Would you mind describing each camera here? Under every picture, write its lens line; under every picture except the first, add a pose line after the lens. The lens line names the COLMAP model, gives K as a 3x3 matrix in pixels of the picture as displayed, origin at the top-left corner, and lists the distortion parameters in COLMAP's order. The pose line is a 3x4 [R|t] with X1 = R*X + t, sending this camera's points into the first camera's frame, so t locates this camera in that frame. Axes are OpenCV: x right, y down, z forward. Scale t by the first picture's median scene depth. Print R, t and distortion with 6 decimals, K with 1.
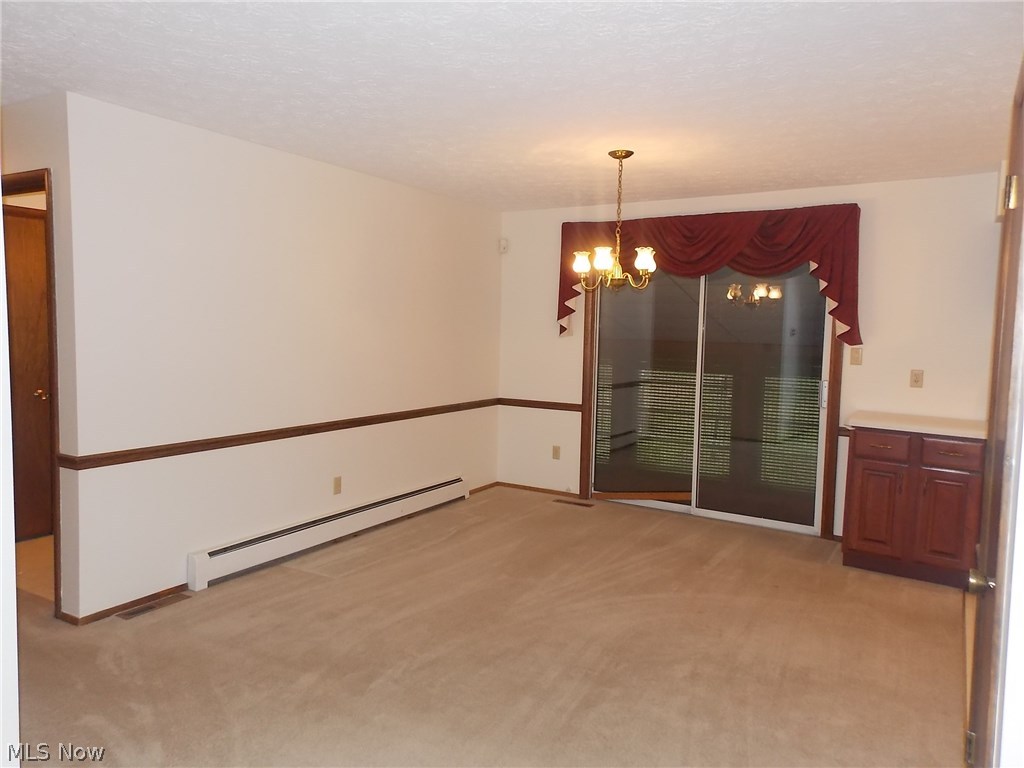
lens RADIAL K [[718.8, 0, 512.3], [0, 718.8, 379.2], [0, 0, 1]] dist [0.008698, 0.005387]
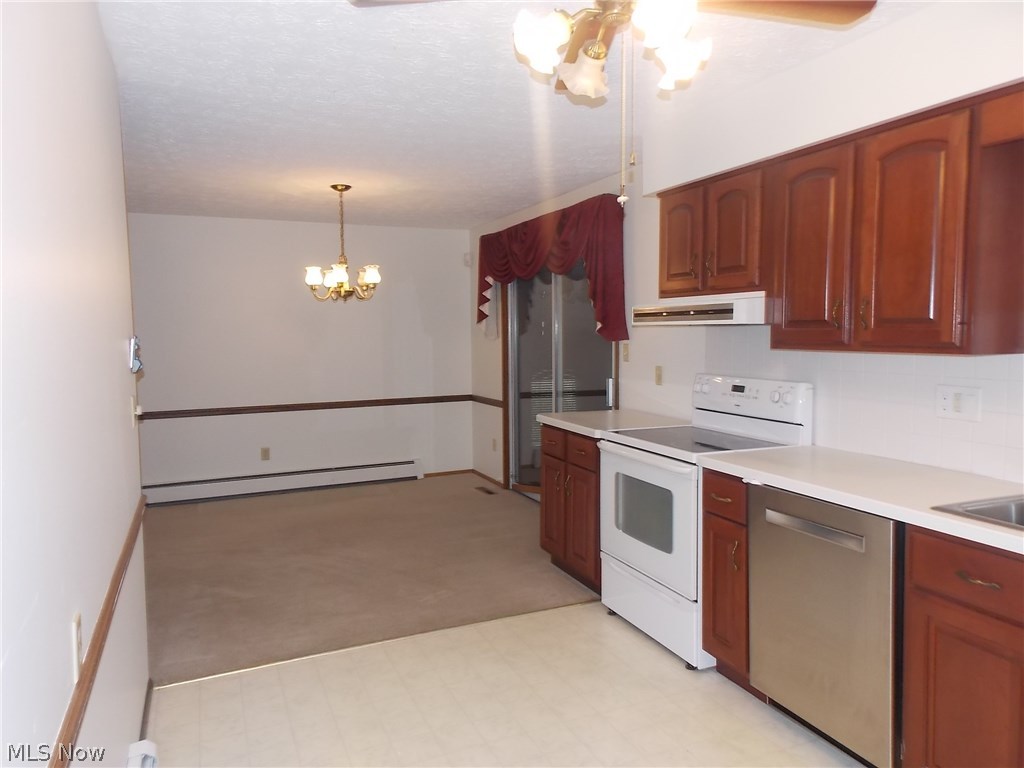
lens RADIAL K [[718.8, 0, 512.3], [0, 718.8, 379.2], [0, 0, 1]] dist [0.008698, 0.005387]
pose [[0.824420, 0.002733, -0.565972, 0.893110], [-0.009460, 0.999915, -0.008950, 0.014210], [0.565899, 0.012733, 0.824376, 0.139844]]
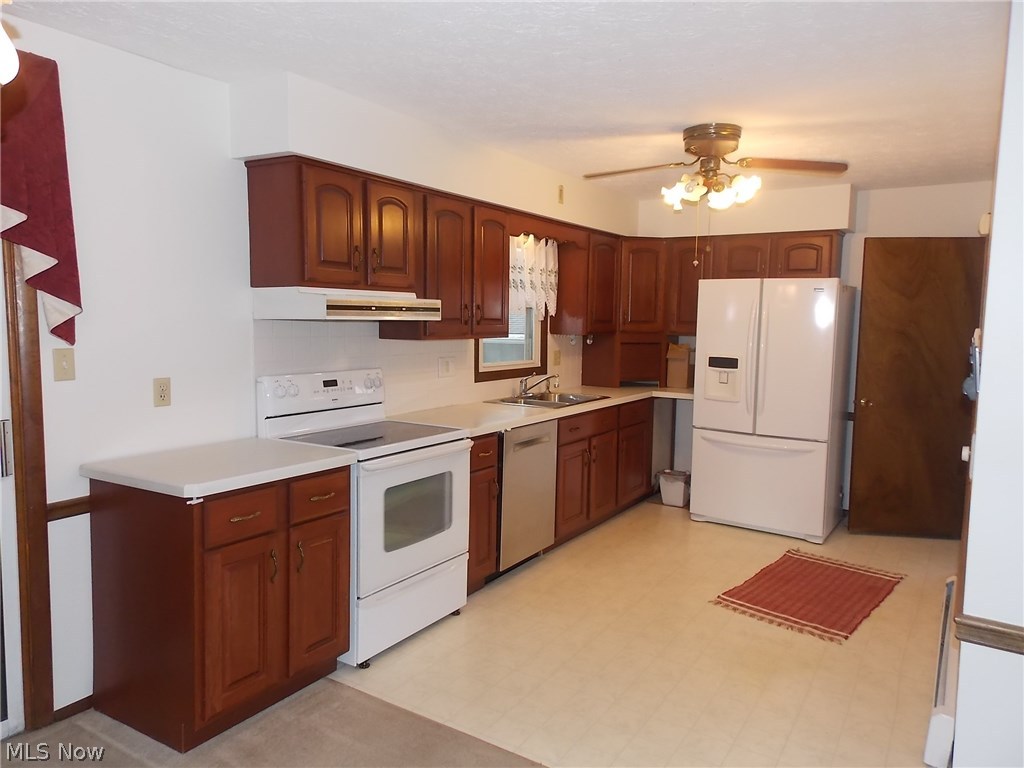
lens RADIAL K [[718.8, 0, 512.3], [0, 718.8, 379.2], [0, 0, 1]] dist [0.008698, 0.005387]
pose [[0.010261, -0.119078, 0.992832, -0.039112], [0.063632, 0.990950, 0.118195, -0.062312], [-0.997921, 0.061963, 0.017746, 0.667777]]
